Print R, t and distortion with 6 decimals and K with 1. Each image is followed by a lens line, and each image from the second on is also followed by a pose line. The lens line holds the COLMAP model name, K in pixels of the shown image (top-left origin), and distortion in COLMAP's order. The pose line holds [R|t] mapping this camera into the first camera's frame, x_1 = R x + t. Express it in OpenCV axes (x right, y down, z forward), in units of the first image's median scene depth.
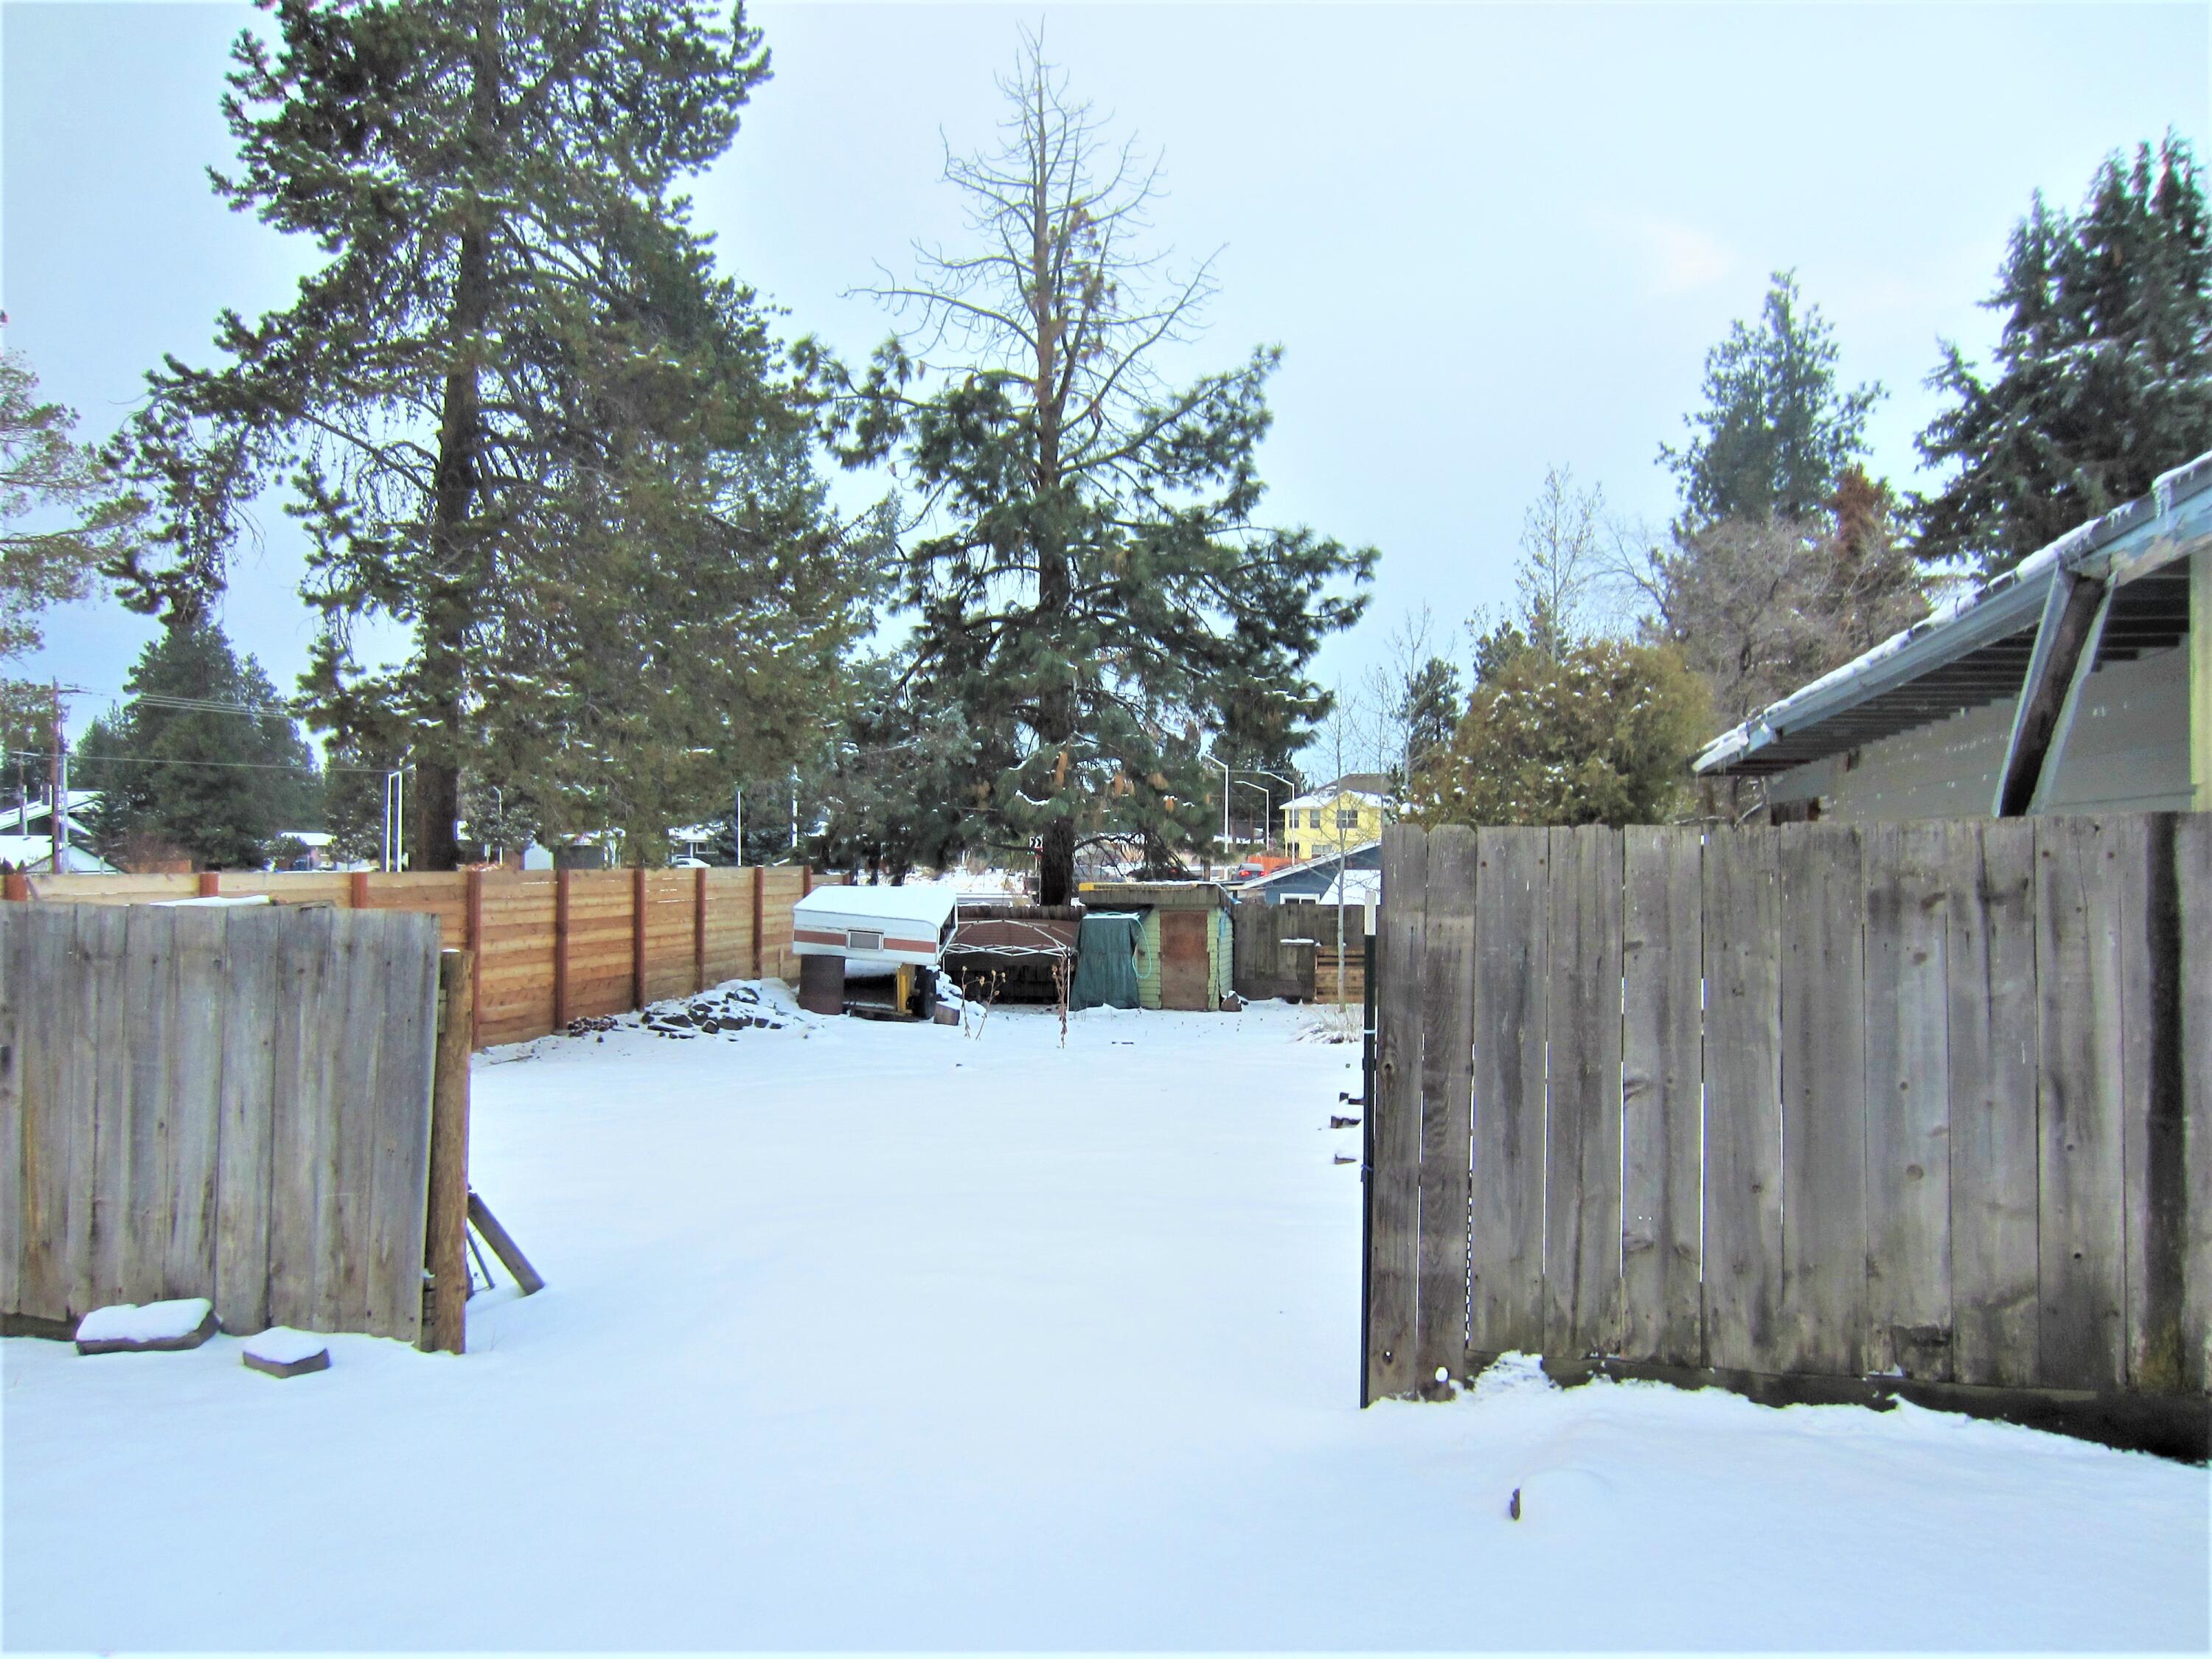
lens RADIAL K [[1543.1, 0, 1167.3], [0, 1543.1, 826.1], [0, 0, 1]] dist [-0.002580, -0.000904]
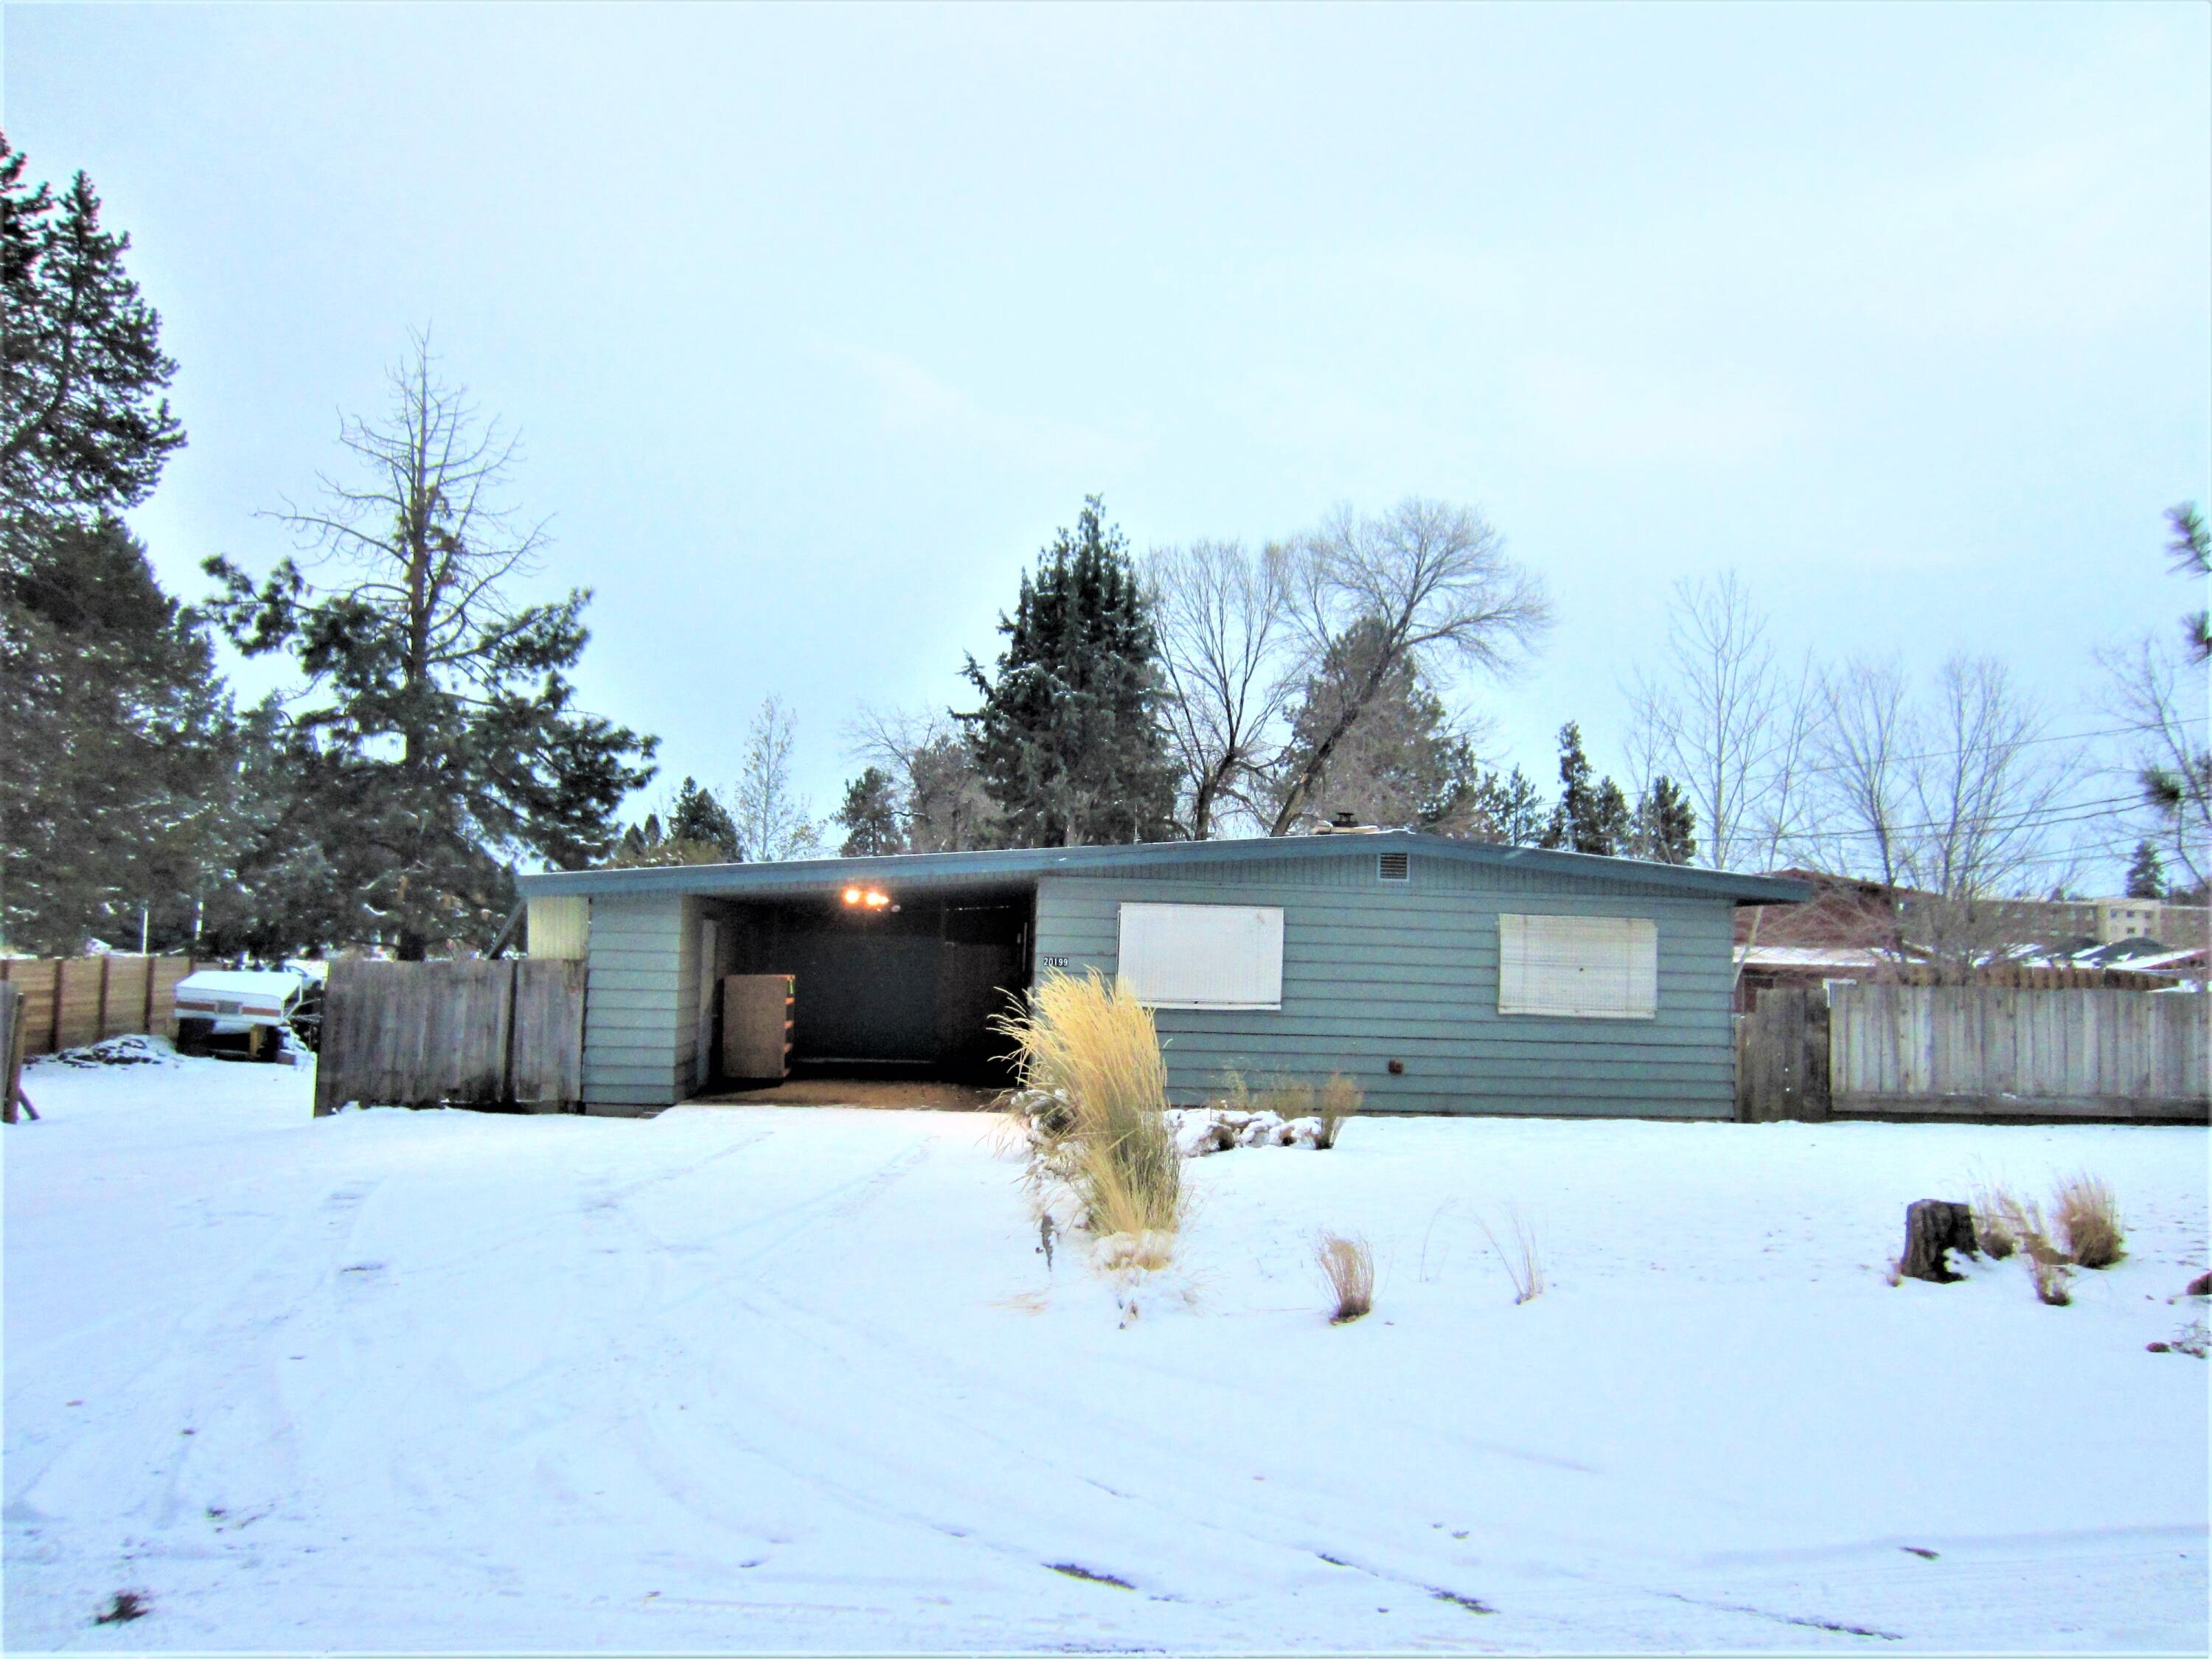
lens RADIAL K [[1553.9, 0, 1104.0], [0, 1553.9, 839.0], [0, 0, 1]] dist [-0.007492, -0.001048]
pose [[0.960697, 0.035320, 0.275344, 0.140992], [-0.021847, 0.998416, -0.051847, -0.021242], [-0.276739, 0.043794, 0.959947, -0.481988]]
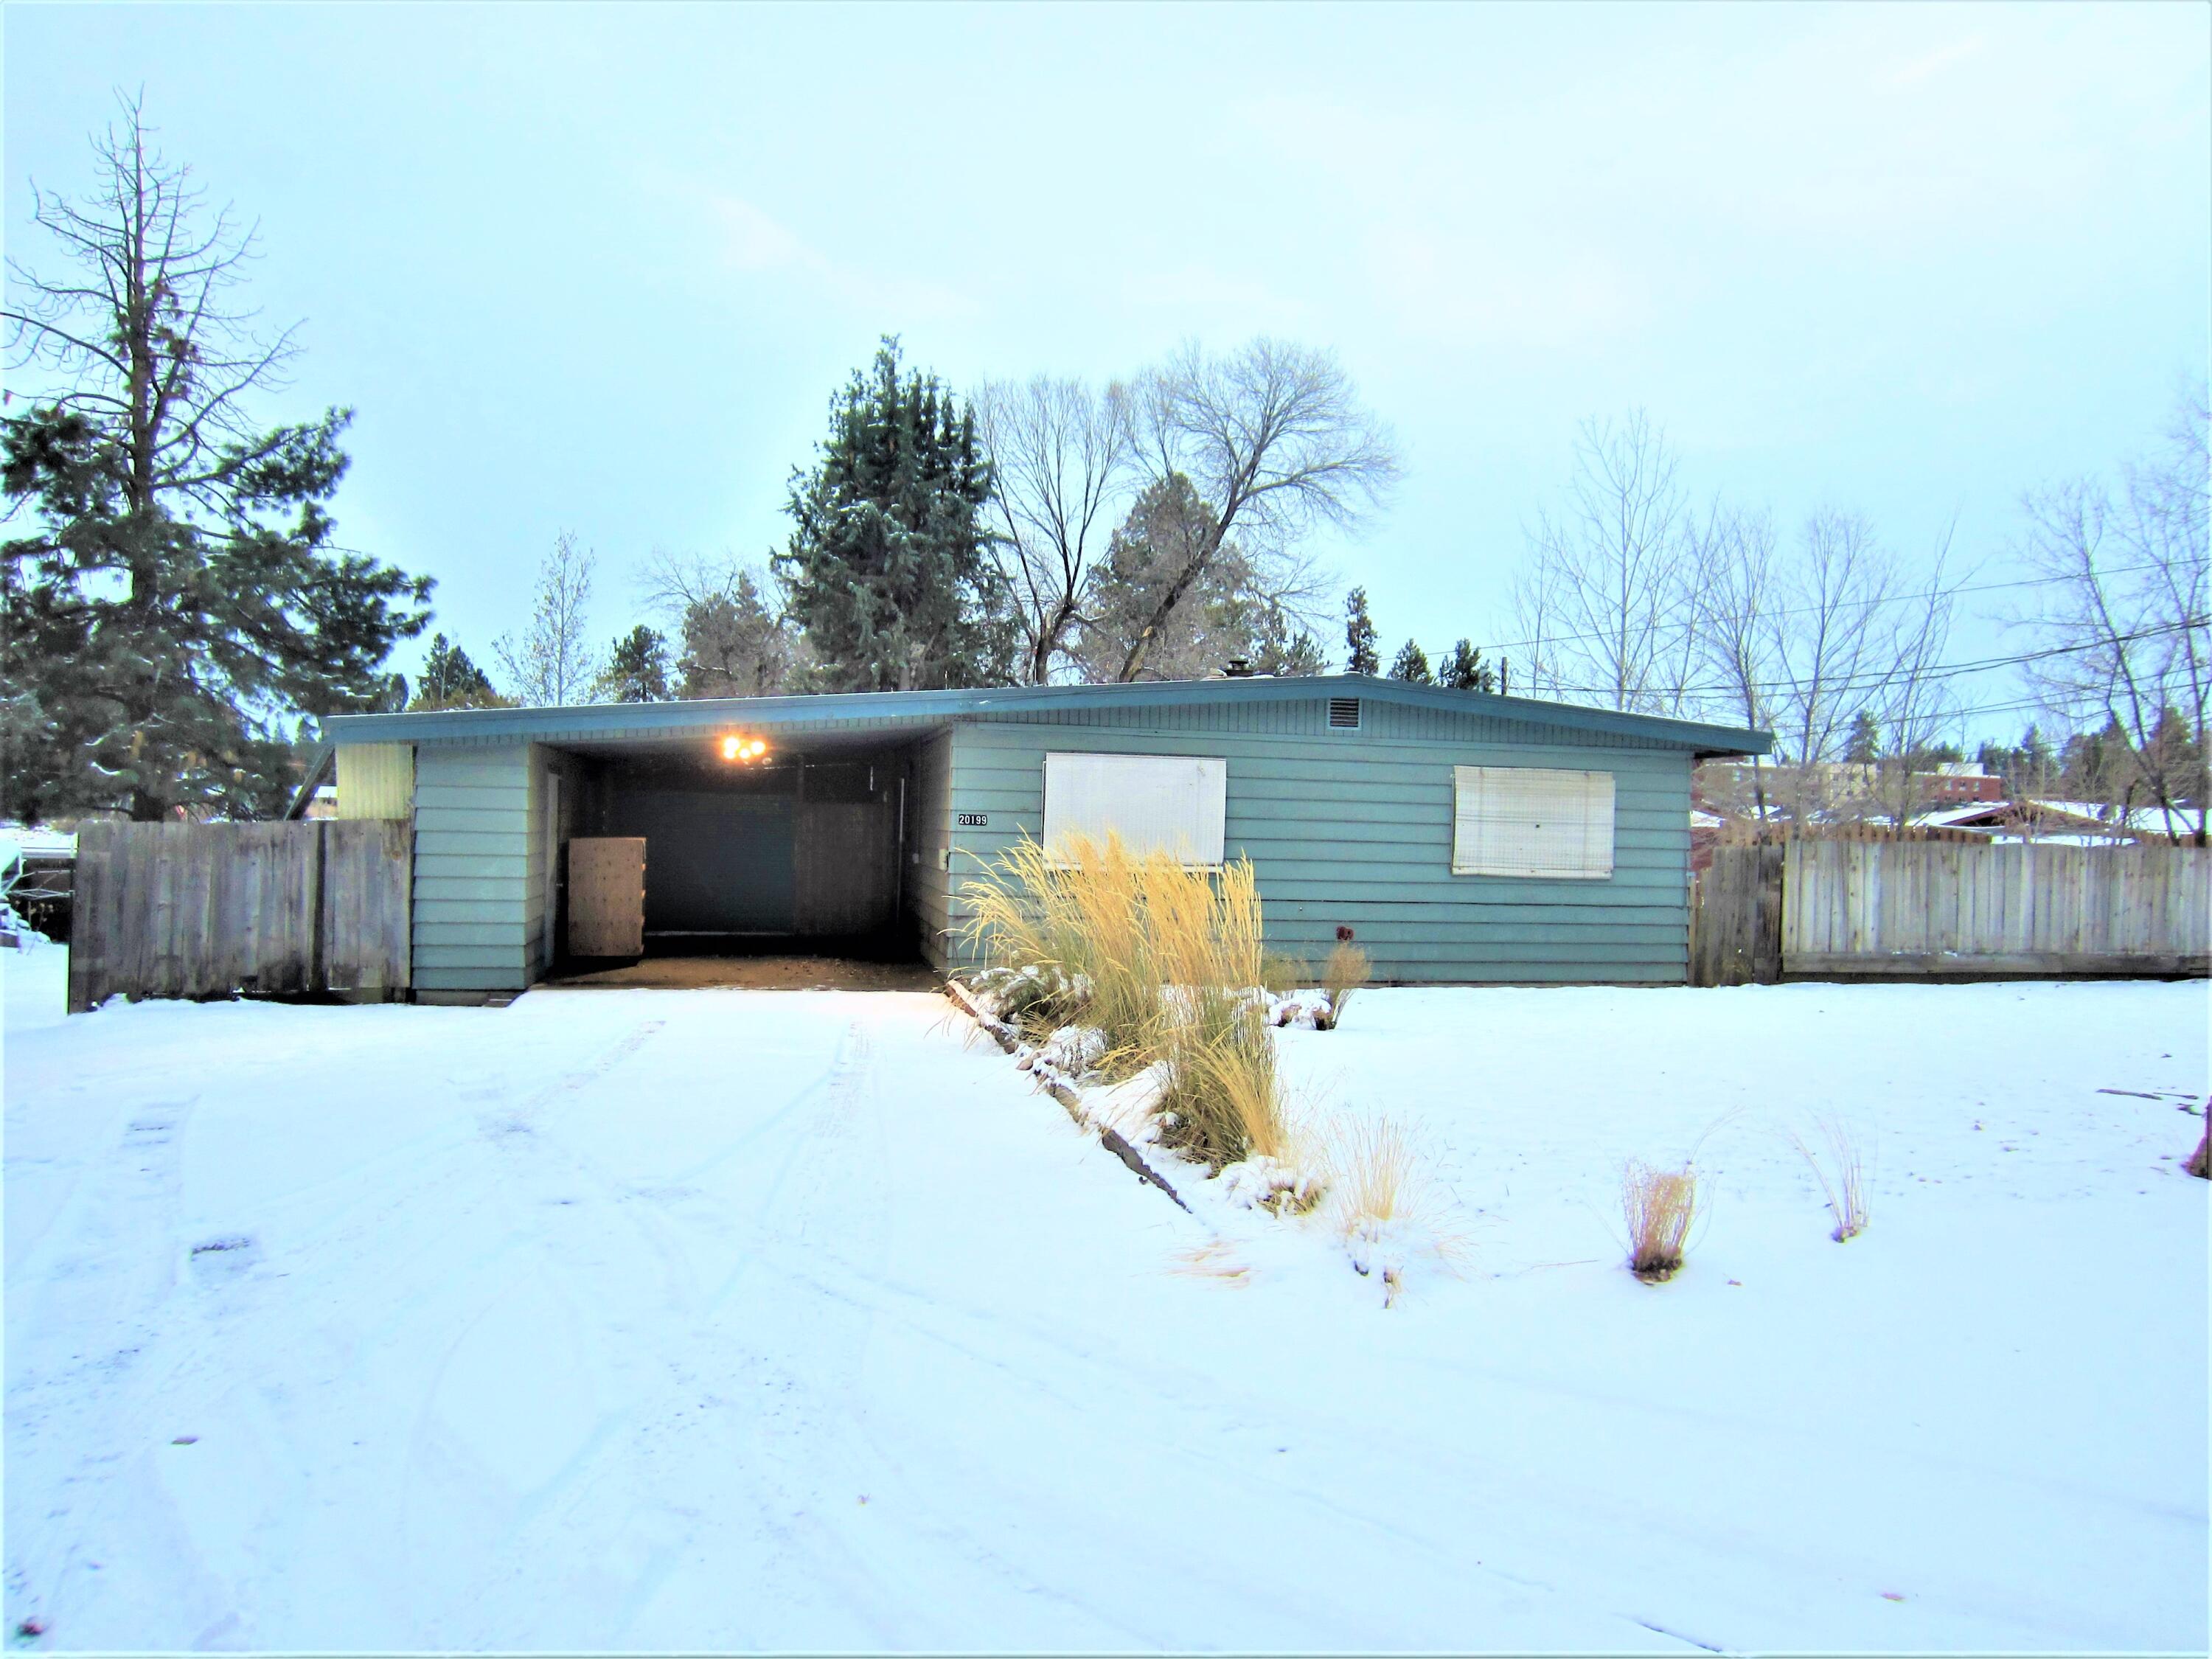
lens RADIAL K [[1553.7, 0, 1093.9], [0, 1553.7, 822.8], [0, 0, 1]] dist [-0.024491, 0.024186]
pose [[0.912059, 0.010094, 0.409934, 0.112445], [-0.020506, 0.999569, 0.021011, -0.015660], [-0.409545, -0.027569, 0.911873, -0.396279]]
